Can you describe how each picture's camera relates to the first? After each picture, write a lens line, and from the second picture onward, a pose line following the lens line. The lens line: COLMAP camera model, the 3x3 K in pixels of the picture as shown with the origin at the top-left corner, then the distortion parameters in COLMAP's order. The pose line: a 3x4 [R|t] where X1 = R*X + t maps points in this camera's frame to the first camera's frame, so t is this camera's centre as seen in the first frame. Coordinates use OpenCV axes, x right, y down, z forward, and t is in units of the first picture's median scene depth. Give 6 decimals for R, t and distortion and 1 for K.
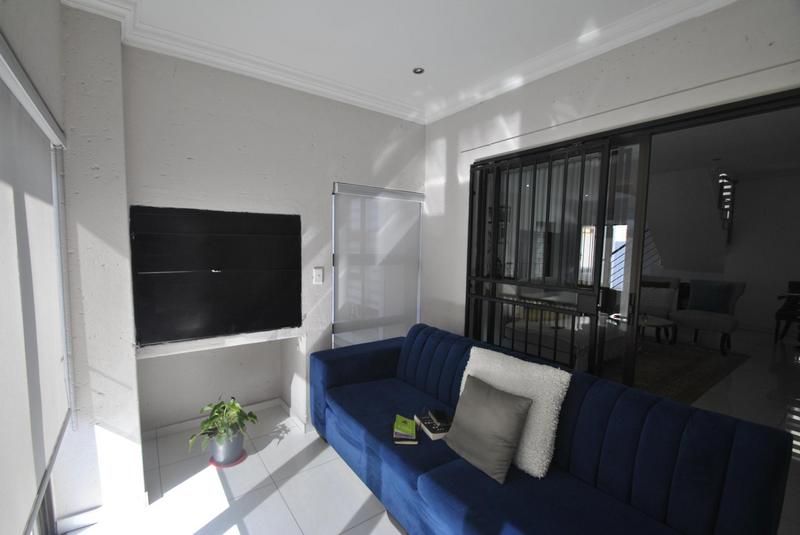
lens RADIAL K [[354.5, 0, 386.4], [0, 354.5, 276.7], [0, 0, 1]] dist [0.000479, -0.000065]
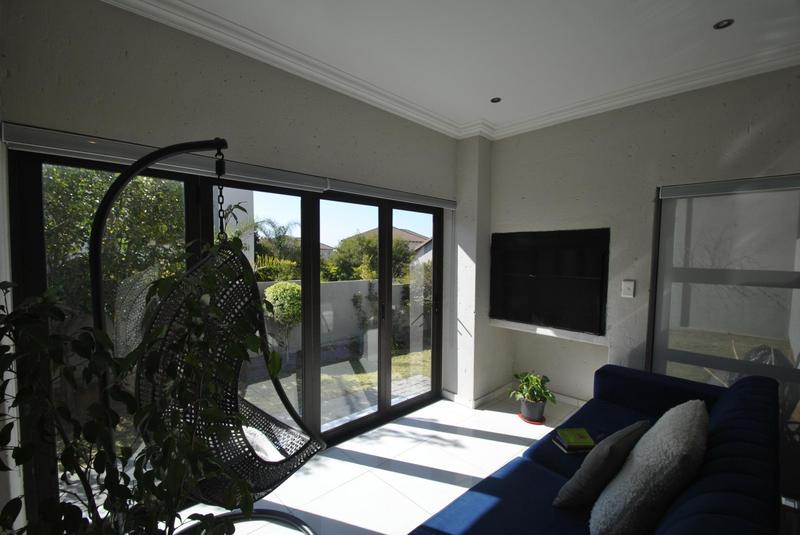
lens RADIAL K [[354.5, 0, 386.4], [0, 354.5, 276.7], [0, 0, 1]] dist [0.000479, -0.000065]
pose [[0.124683, 0.057627, -0.990522, 0.685377], [-0.090859, 0.994780, 0.046438, -0.020925], [0.988028, 0.084208, 0.129268, 0.227982]]
